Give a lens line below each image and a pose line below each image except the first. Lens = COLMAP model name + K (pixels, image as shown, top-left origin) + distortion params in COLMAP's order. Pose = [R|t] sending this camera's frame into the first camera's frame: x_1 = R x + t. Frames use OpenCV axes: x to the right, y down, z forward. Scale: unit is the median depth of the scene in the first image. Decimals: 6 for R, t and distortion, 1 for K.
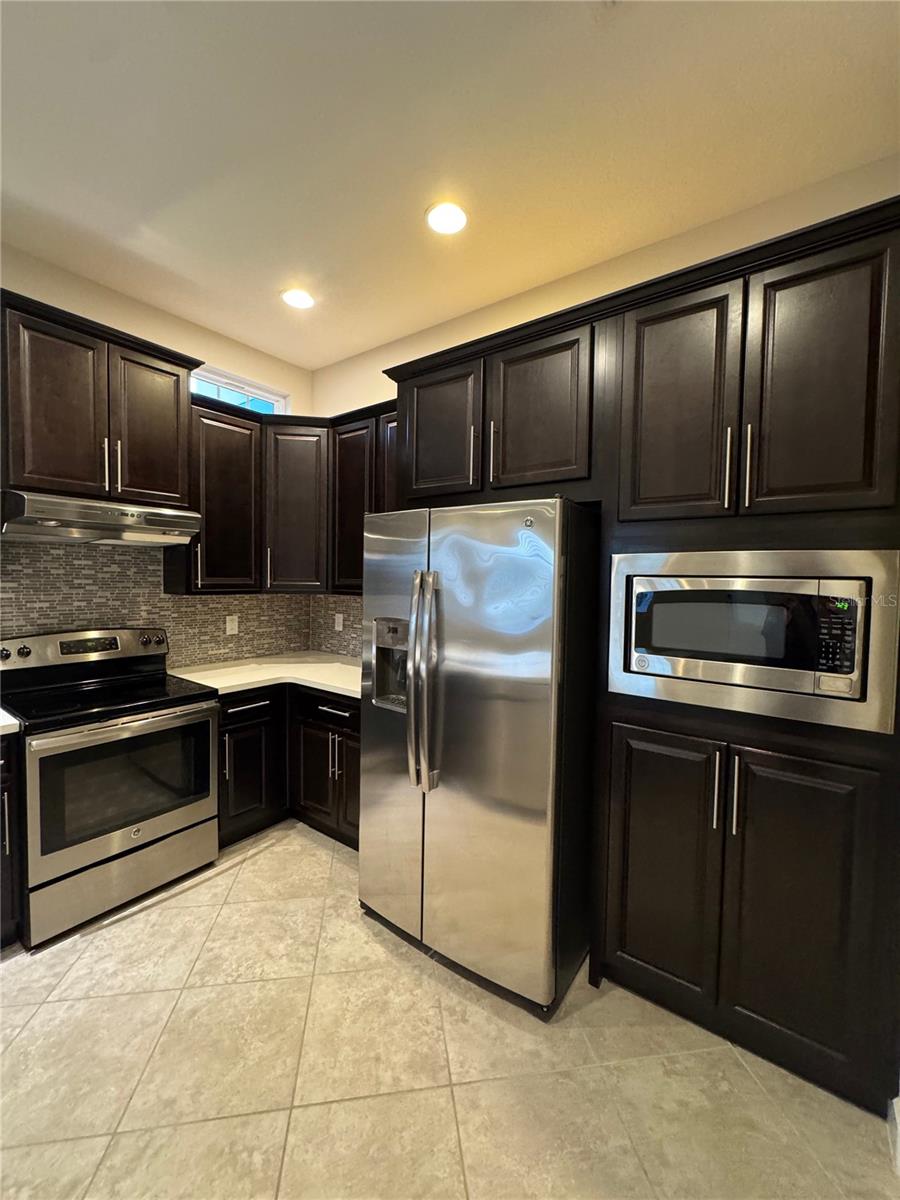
lens RADIAL K [[481.5, 0, 449.7], [0, 481.5, 599.0], [0, 0, 1]] dist [-0.003503, 0.001025]
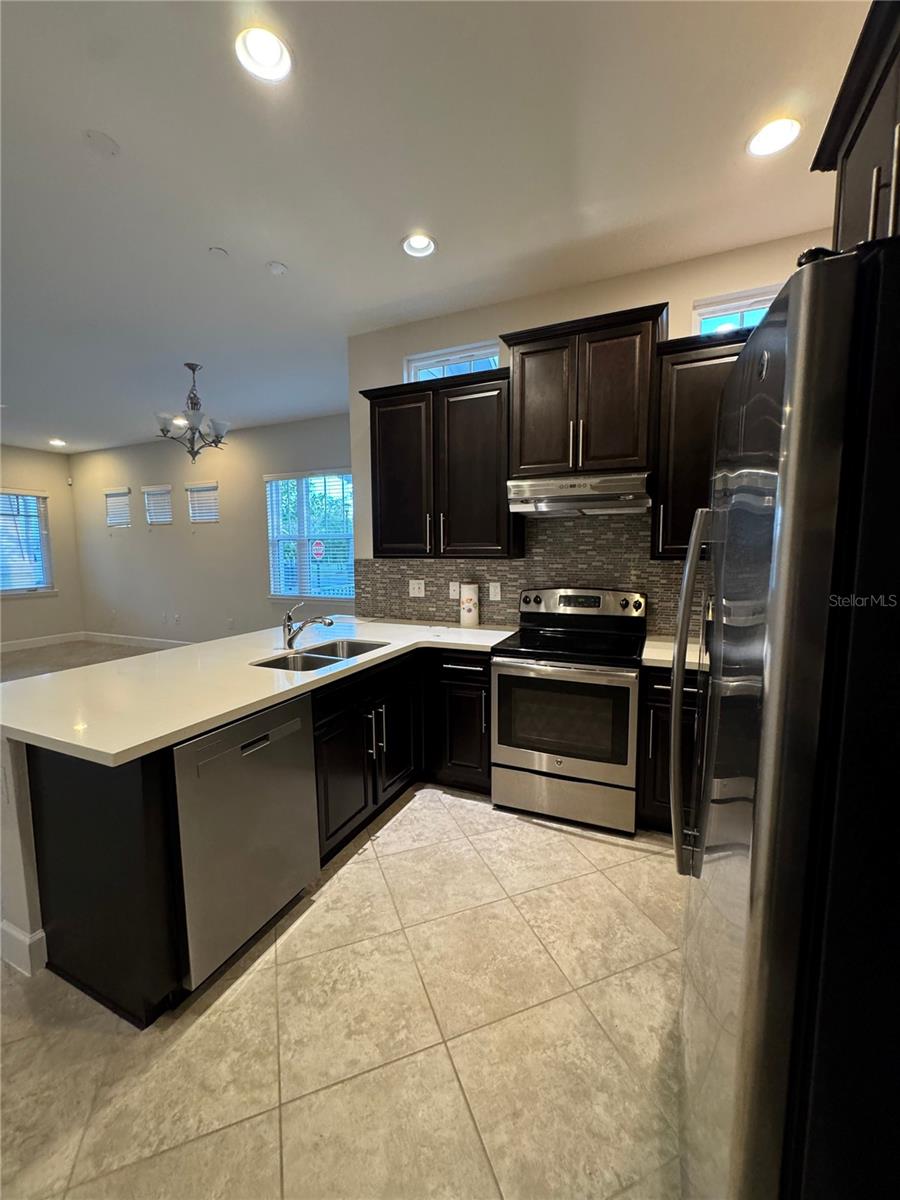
lens RADIAL K [[481.5, 0, 452.2], [0, 481.5, 597.4], [0, 0, 1]] dist [-0.003503, 0.001025]
pose [[0.219260, 0.080323, -0.972354, 0.414950], [-0.033812, 0.996632, 0.074704, 0.010716], [0.975080, 0.016498, 0.221238, 0.518794]]
